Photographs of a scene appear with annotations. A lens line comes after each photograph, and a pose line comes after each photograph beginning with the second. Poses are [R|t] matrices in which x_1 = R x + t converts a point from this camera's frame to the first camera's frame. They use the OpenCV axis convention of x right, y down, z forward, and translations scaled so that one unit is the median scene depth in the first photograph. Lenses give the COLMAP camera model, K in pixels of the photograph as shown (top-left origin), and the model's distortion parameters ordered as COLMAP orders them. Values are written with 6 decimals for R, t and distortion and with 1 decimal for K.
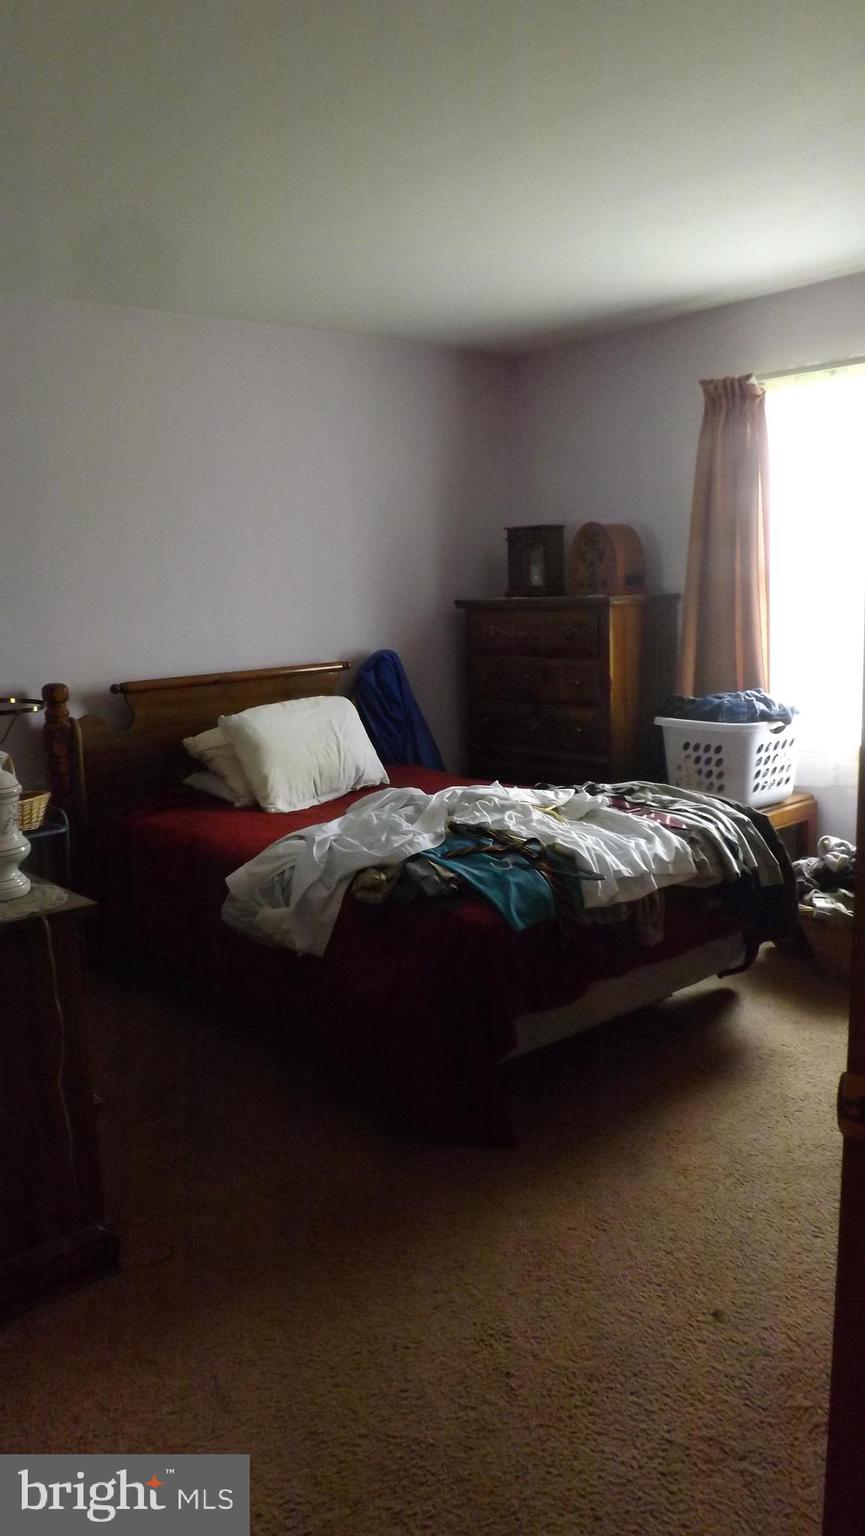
lens RADIAL K [[1117.1, 0, 432.6], [0, 1117.1, 776.0], [0, 0, 1]] dist [-0.070955, 0.019388]
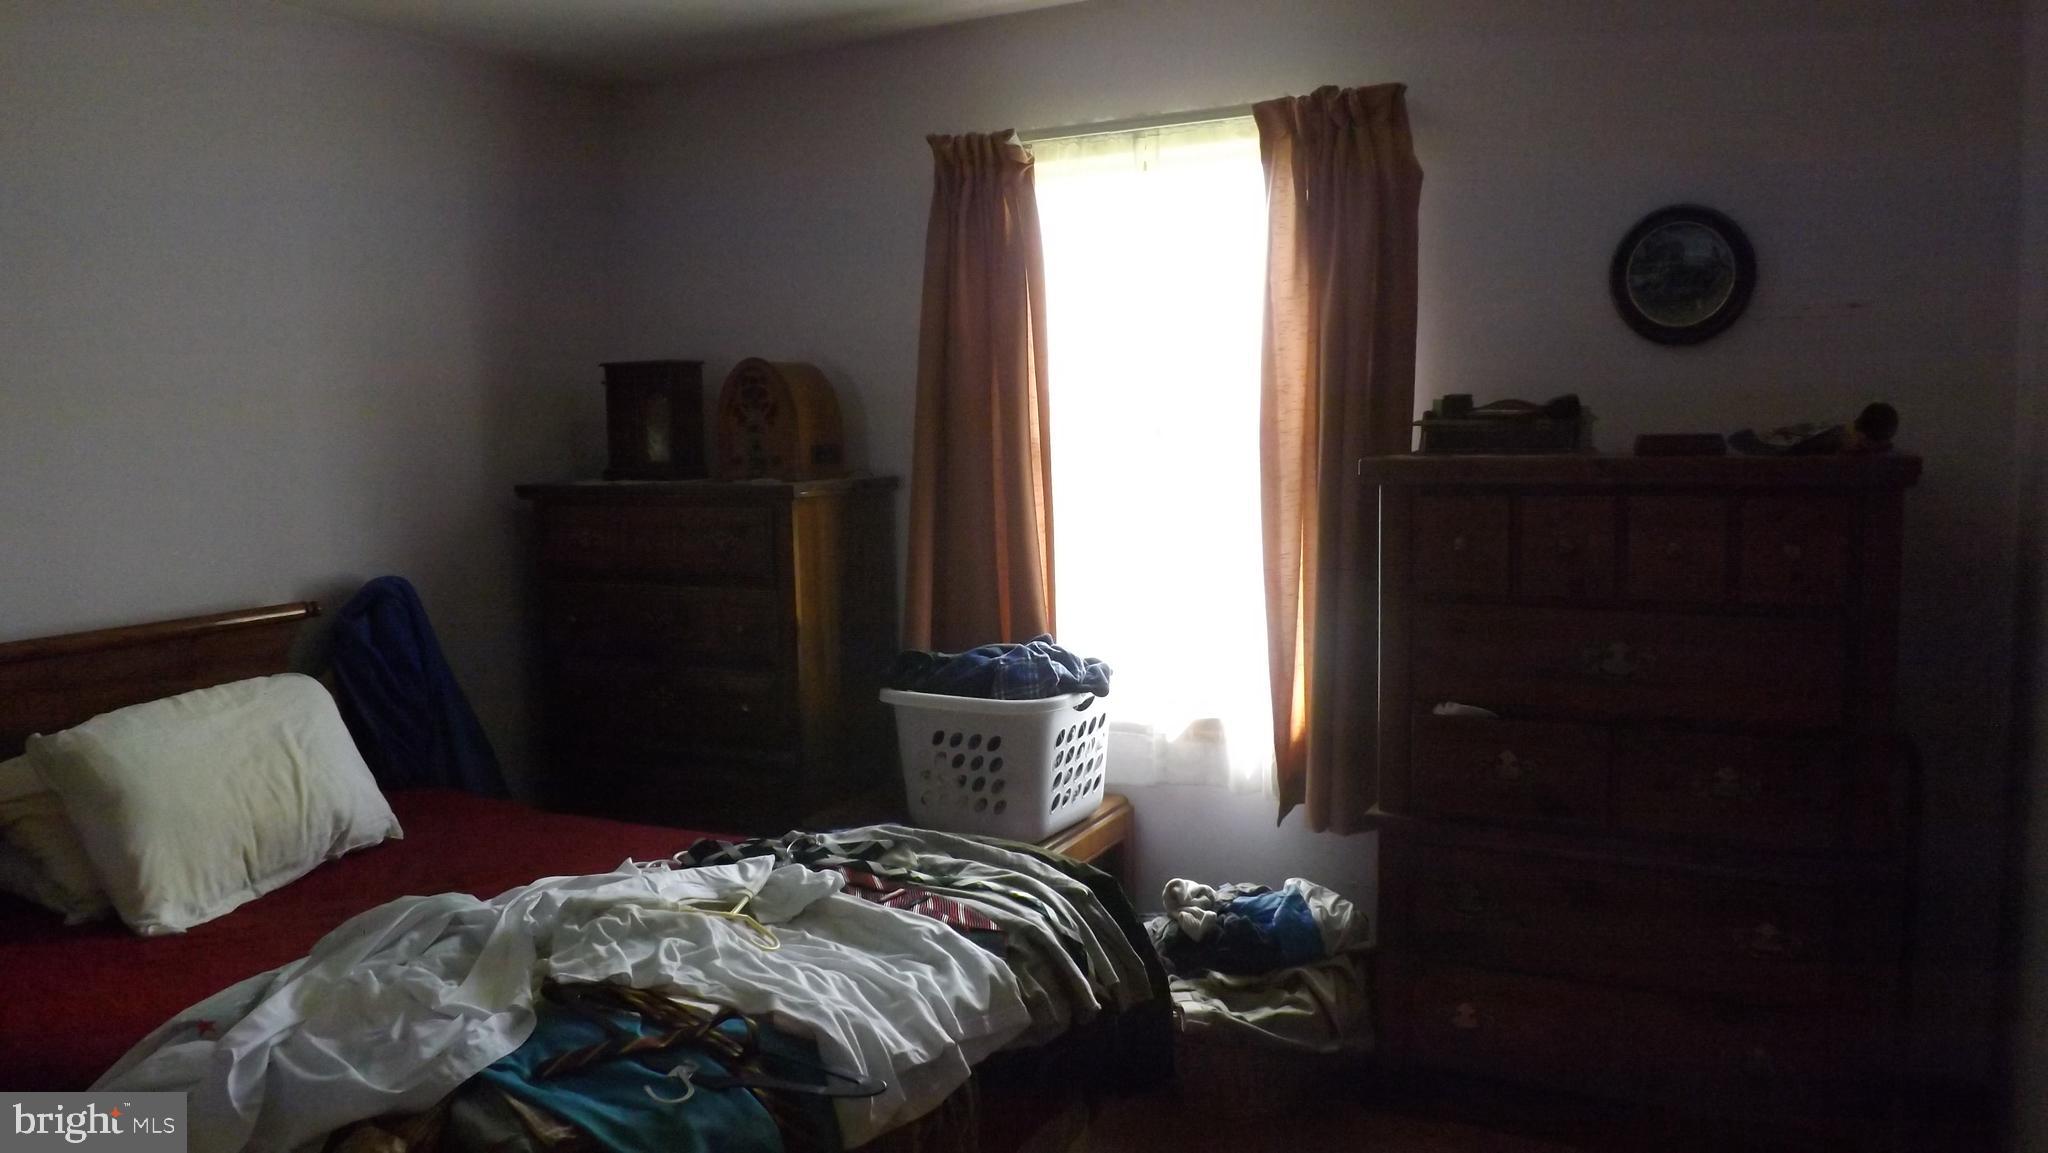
lens RADIAL K [[1489.5, 0, 1014.0], [0, 1489.5, 573.0], [0, 0, 1]] dist [-0.070955, 0.019388]
pose [[0.935736, -0.017965, 0.352244, -0.010977], [0.045646, 0.996471, -0.070435, -0.058149], [-0.349736, 0.081988, 0.933254, 0.249465]]
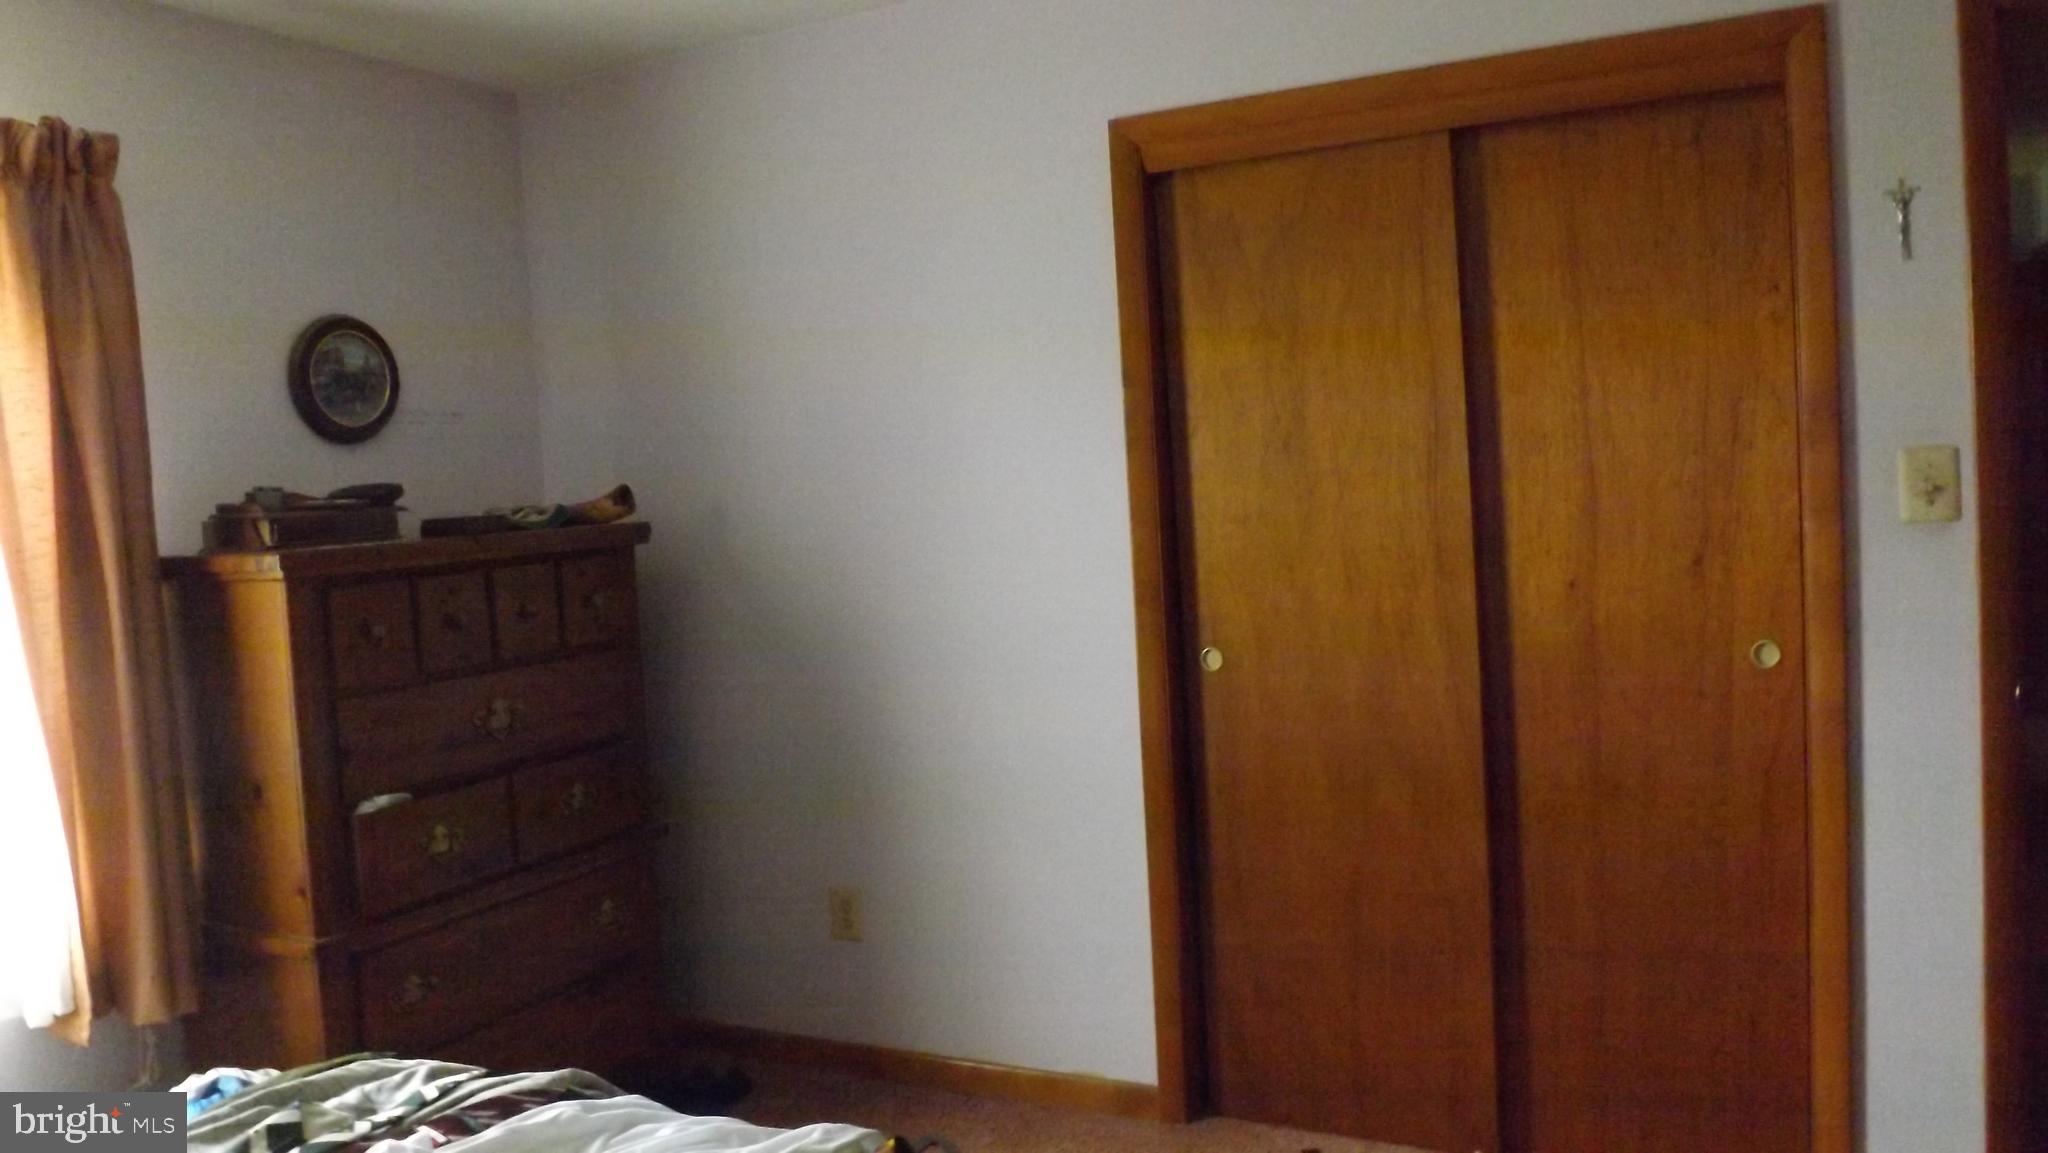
lens RADIAL K [[1489.5, 0, 1021.1], [0, 1489.5, 570.3], [0, 0, 1]] dist [-0.070955, 0.019388]
pose [[-0.393487, 0.001734, 0.919328, -0.308685], [0.231949, 0.967834, 0.097452, -0.134132], [-0.889588, 0.251583, -0.381233, 0.798624]]
